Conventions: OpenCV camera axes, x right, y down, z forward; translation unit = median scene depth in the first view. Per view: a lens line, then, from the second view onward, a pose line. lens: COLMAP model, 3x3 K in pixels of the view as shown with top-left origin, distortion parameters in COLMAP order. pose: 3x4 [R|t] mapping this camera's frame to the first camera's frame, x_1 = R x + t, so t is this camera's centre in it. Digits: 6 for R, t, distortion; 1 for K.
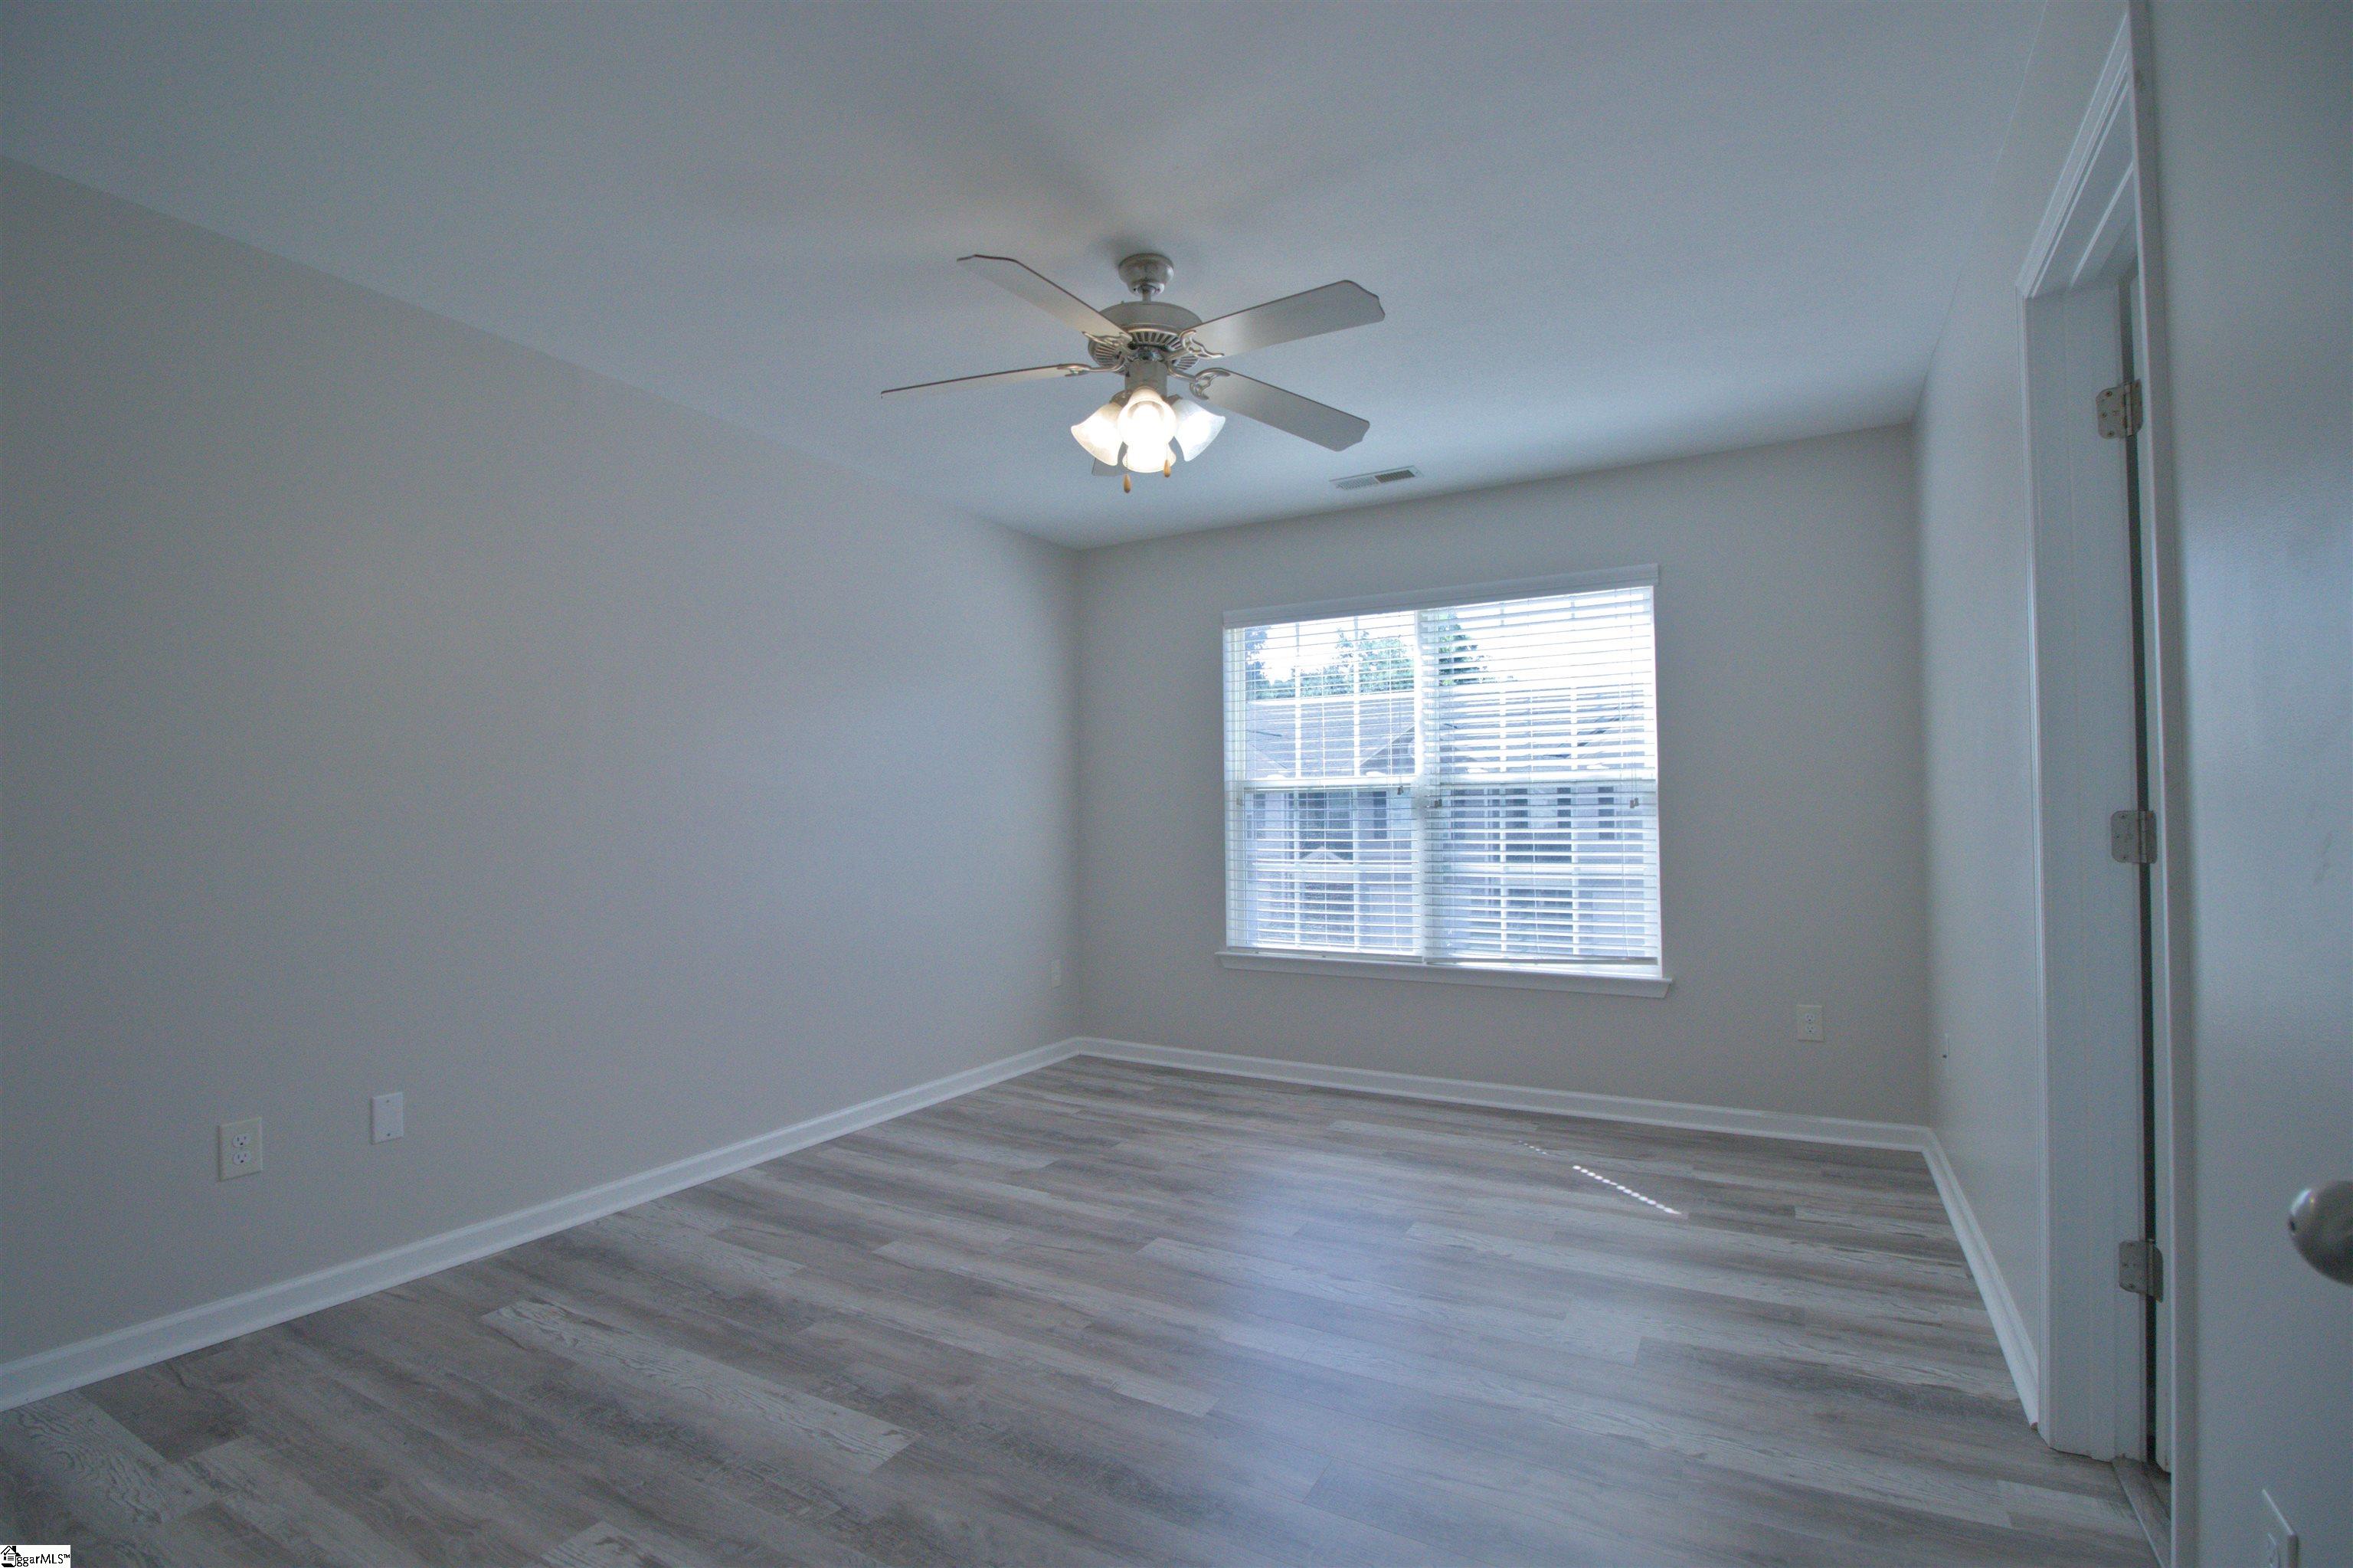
lens RADIAL K [[1104.5, 0, 1178.3], [0, 1104.5, 791.9], [0, 0, 1]] dist [-0.001671, -0.000189]
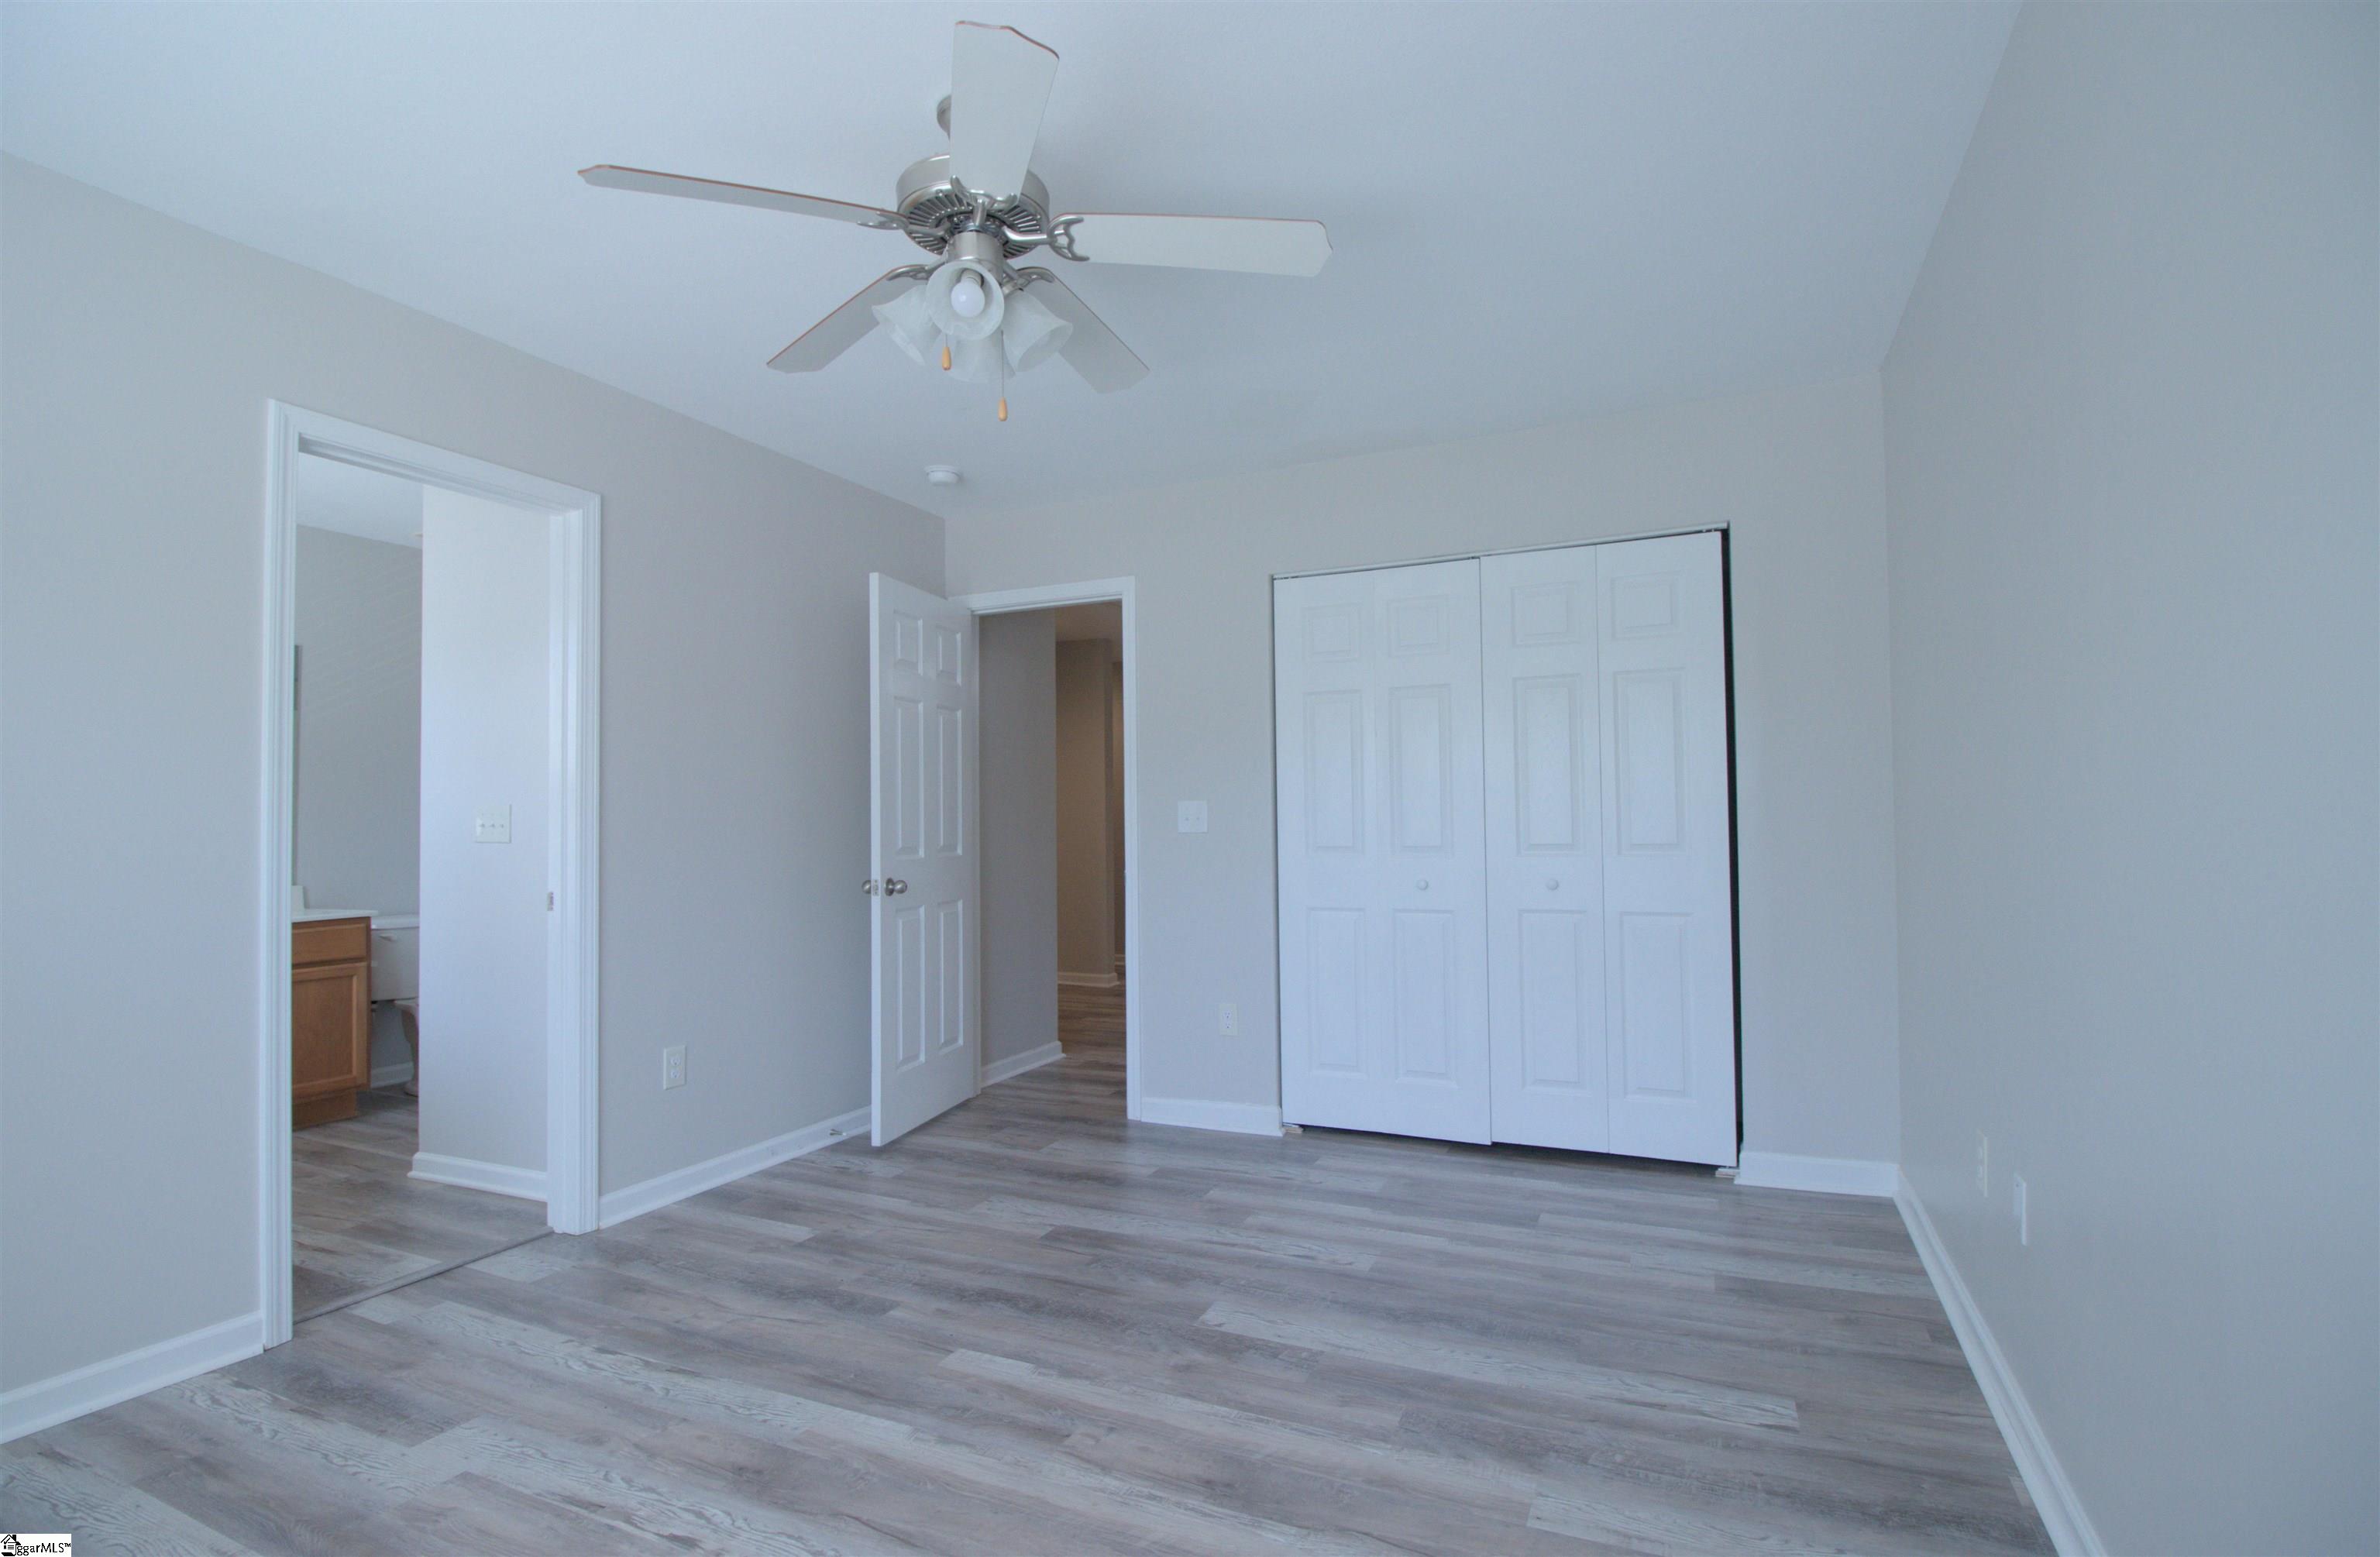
lens RADIAL K [[1132.1, 0, 1189.3], [0, 1132.1, 784.4], [0, 0, 1]] dist [-0.019438, -0.002122]
pose [[-0.996780, 0.017988, -0.078143, -0.121957], [0.022441, 0.998151, -0.056486, 0.045682], [0.076983, -0.058057, -0.995341, 1.974429]]
